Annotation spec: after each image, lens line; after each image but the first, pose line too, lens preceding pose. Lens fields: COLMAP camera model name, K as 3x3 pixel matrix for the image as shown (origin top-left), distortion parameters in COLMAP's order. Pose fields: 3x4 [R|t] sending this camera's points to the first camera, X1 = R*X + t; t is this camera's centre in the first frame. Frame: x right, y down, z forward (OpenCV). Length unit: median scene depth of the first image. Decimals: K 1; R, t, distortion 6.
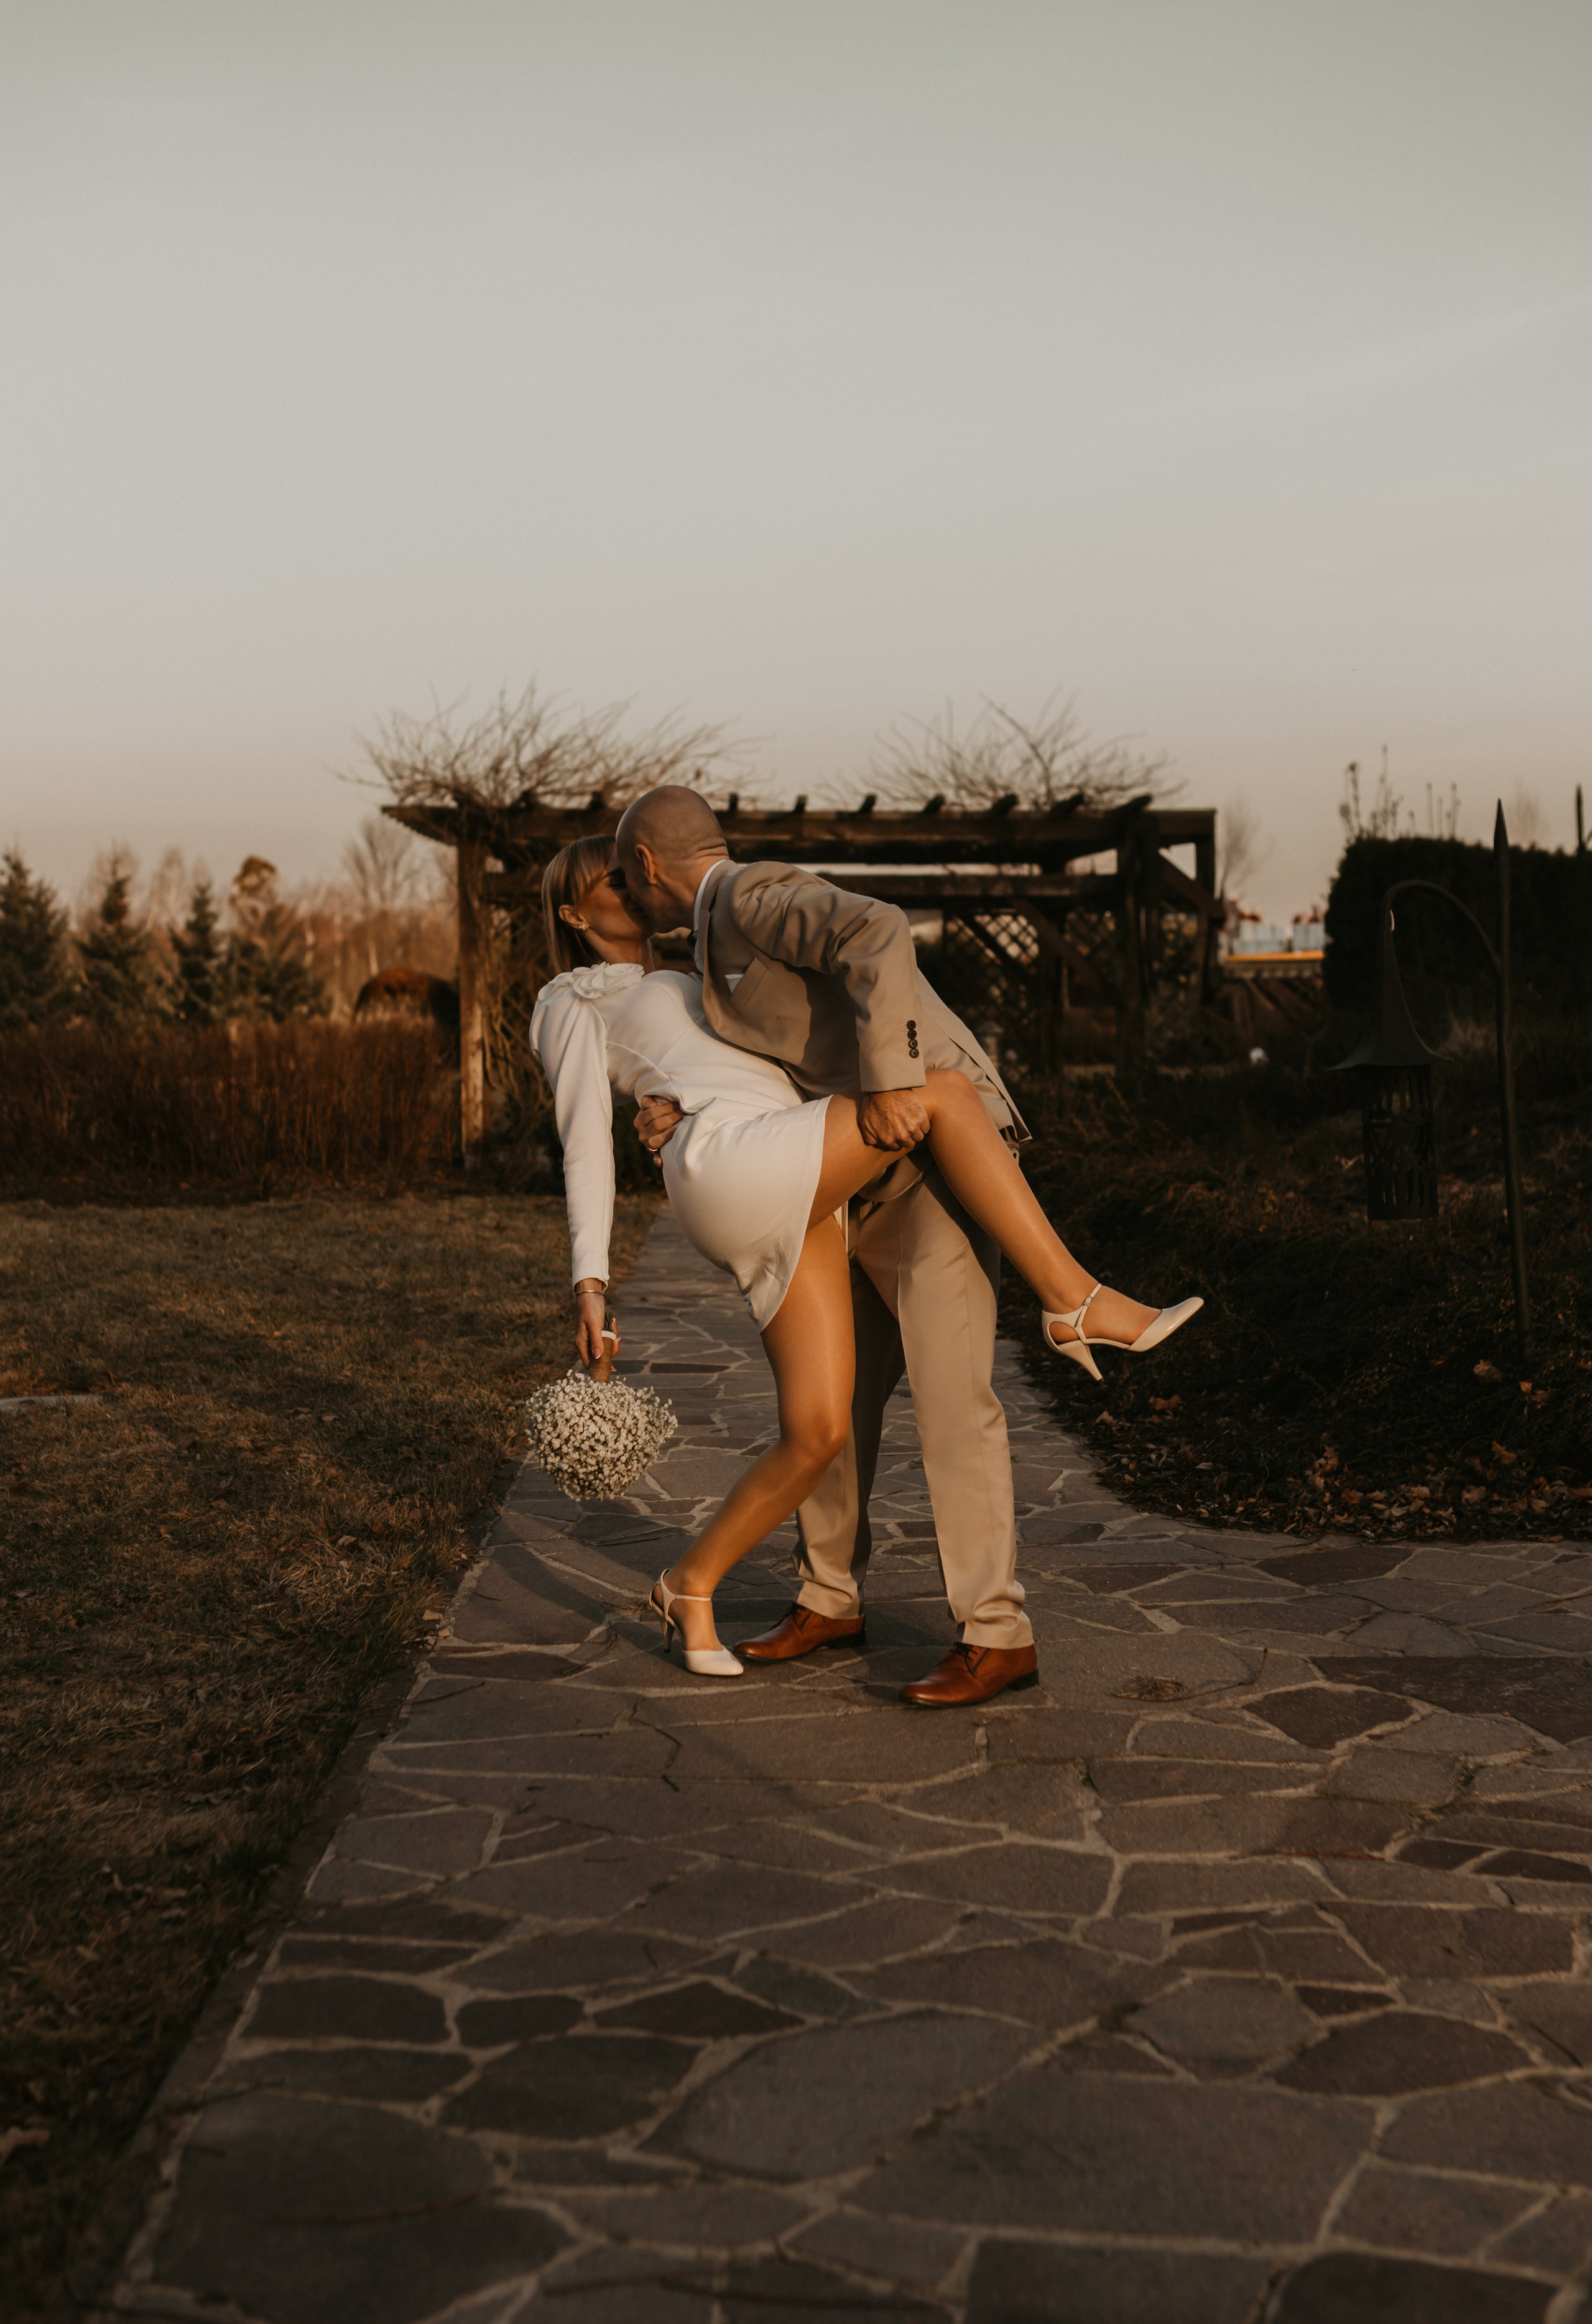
lens RADIAL K [[2857.7, 0, 800.4], [0, 2857.7, 1170.5], [0, 0, 1]] dist [0.126352, 0.000000]
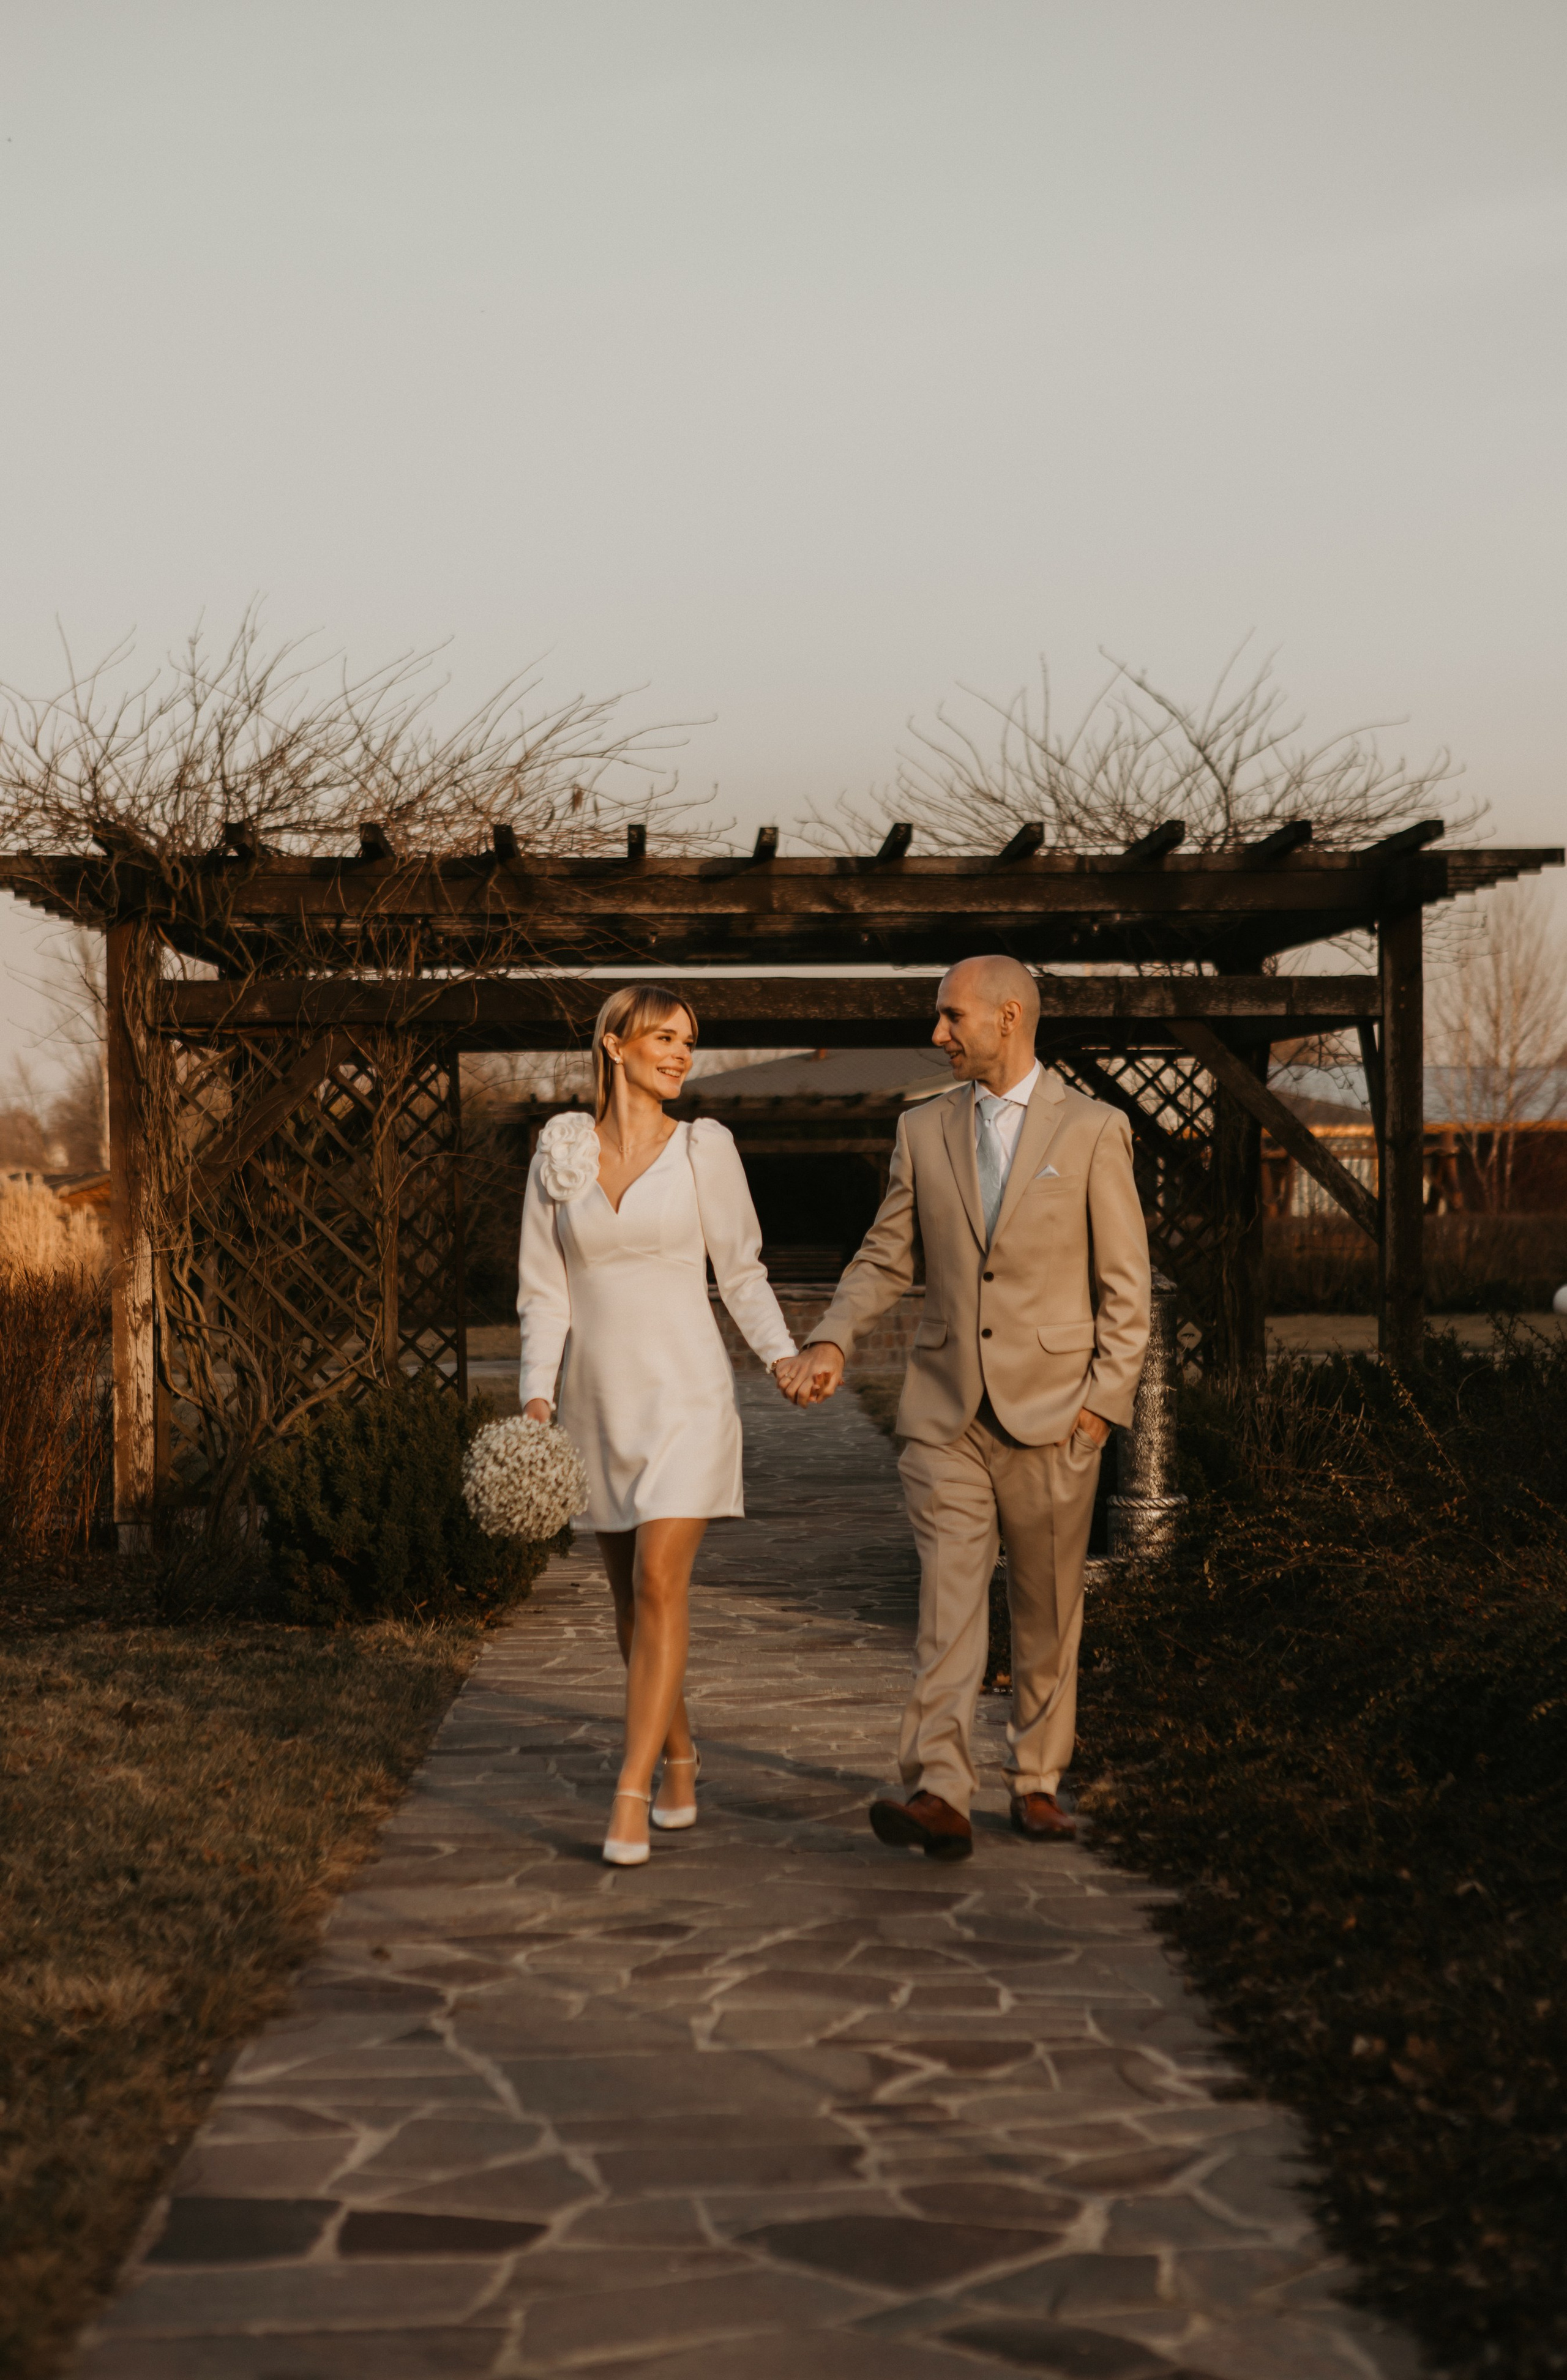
lens RADIAL K [[4553.8, 0, 782.0], [0, 4553.8, 1188.6], [0, 0, 1]] dist [0.001515, 0.000000]
pose [[0.999964, -0.008304, -0.001737, 0.003839], [0.008181, 0.998050, -0.061888, -0.014206], [0.002247, 0.061871, 0.998082, 0.176518]]
